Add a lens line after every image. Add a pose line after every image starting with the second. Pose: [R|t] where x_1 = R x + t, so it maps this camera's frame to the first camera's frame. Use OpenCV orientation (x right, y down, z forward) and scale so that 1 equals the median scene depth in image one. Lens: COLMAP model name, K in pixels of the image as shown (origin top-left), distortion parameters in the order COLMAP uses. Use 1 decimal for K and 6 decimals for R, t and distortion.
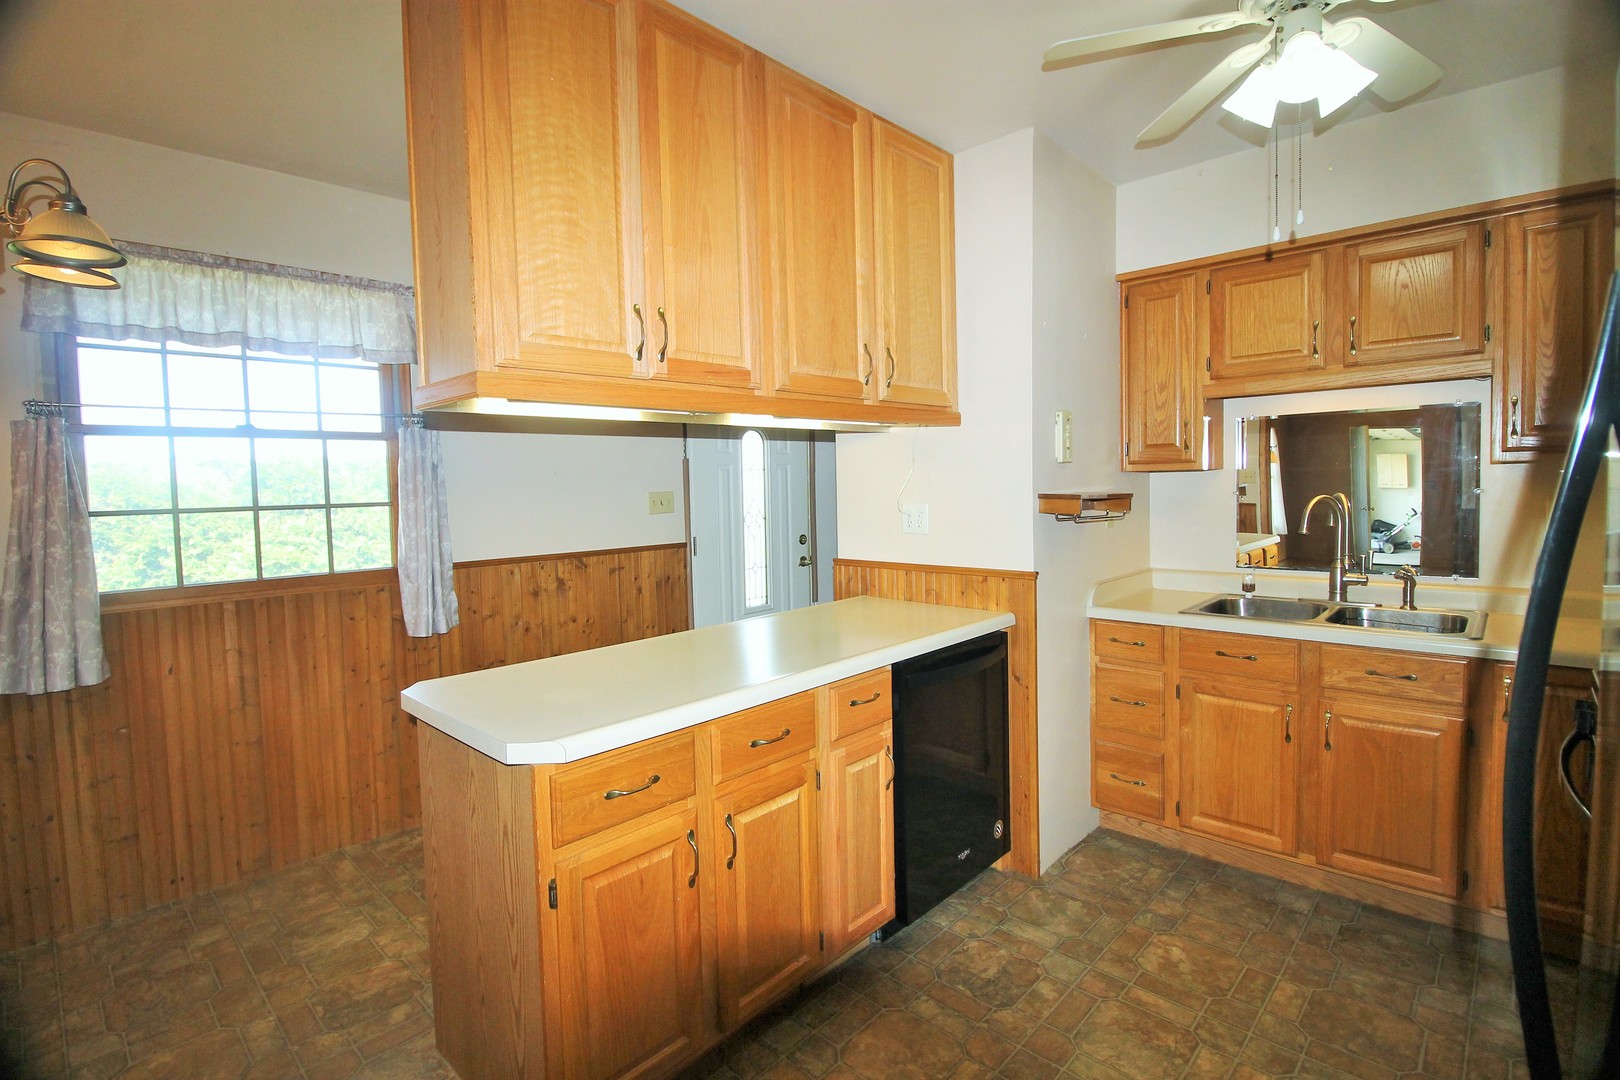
lens RADIAL K [[756.5, 0, 812.1], [0, 756.5, 530.2], [0, 0, 1]] dist [-0.002204, -0.010738]
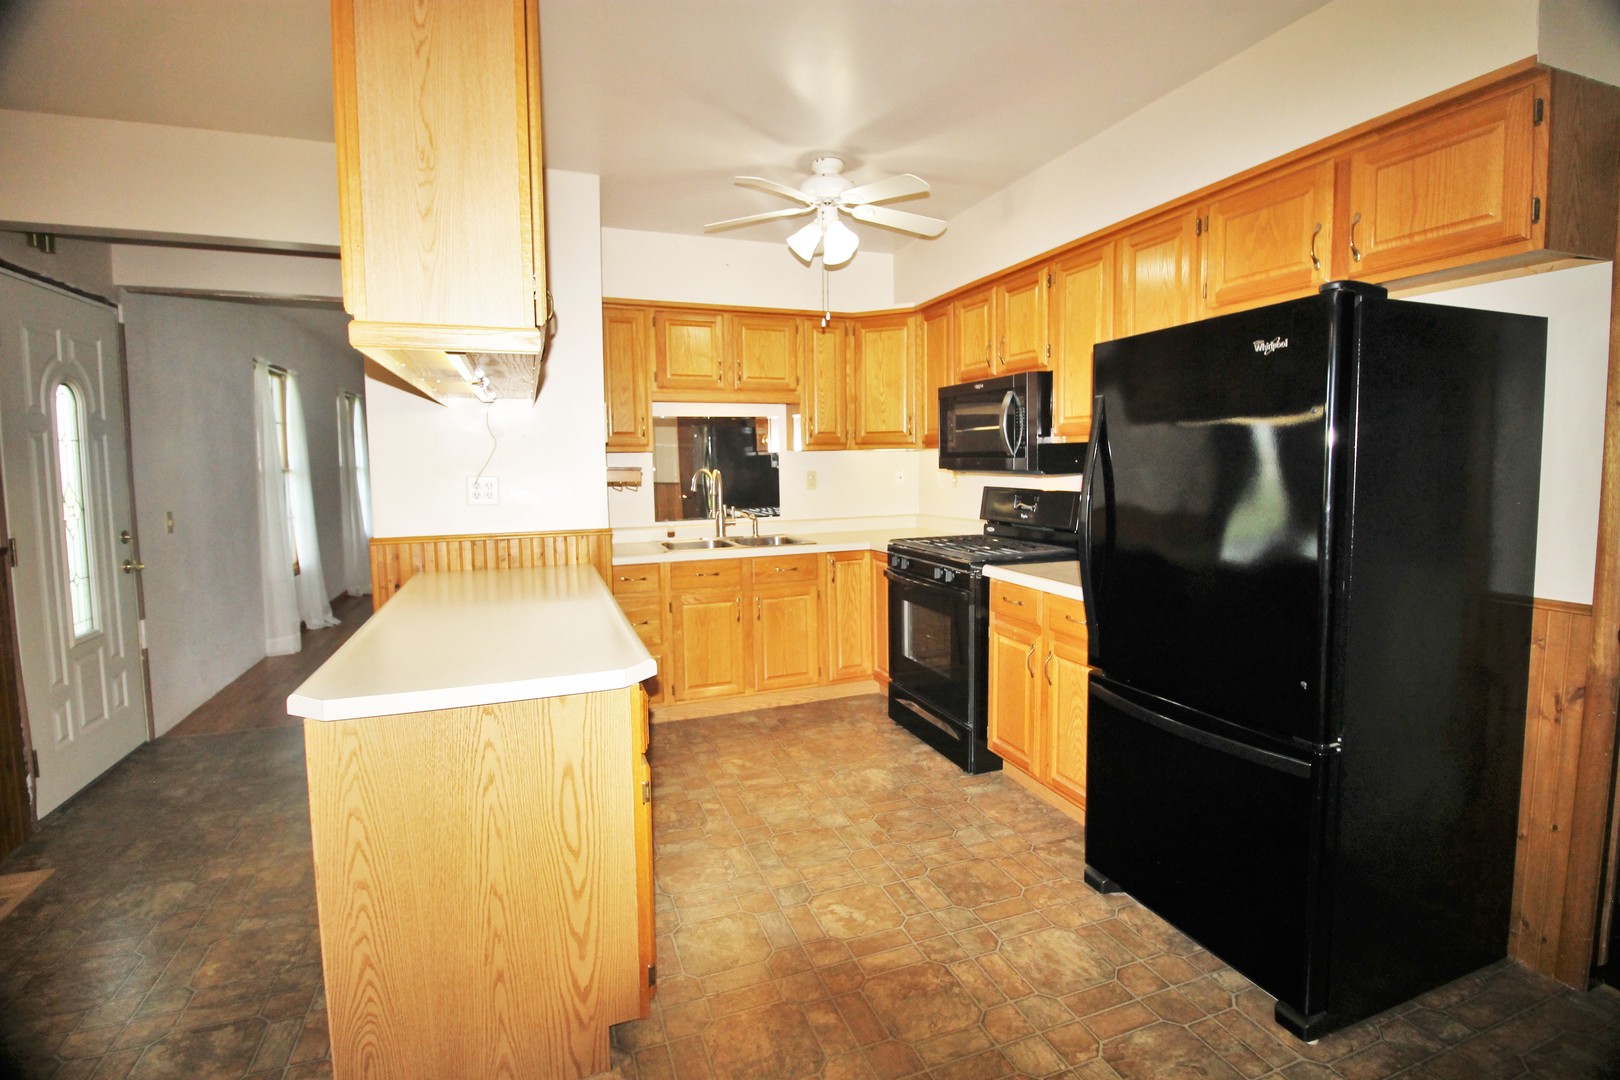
lens RADIAL K [[756.5, 0, 820.5], [0, 756.5, 529.2], [0, 0, 1]] dist [-0.002204, -0.010738]
pose [[0.438720, -0.065828, 0.896210, -0.728903], [0.057694, 0.997319, 0.045012, 0.021125], [-0.896770, 0.031958, 0.441342, 0.127865]]
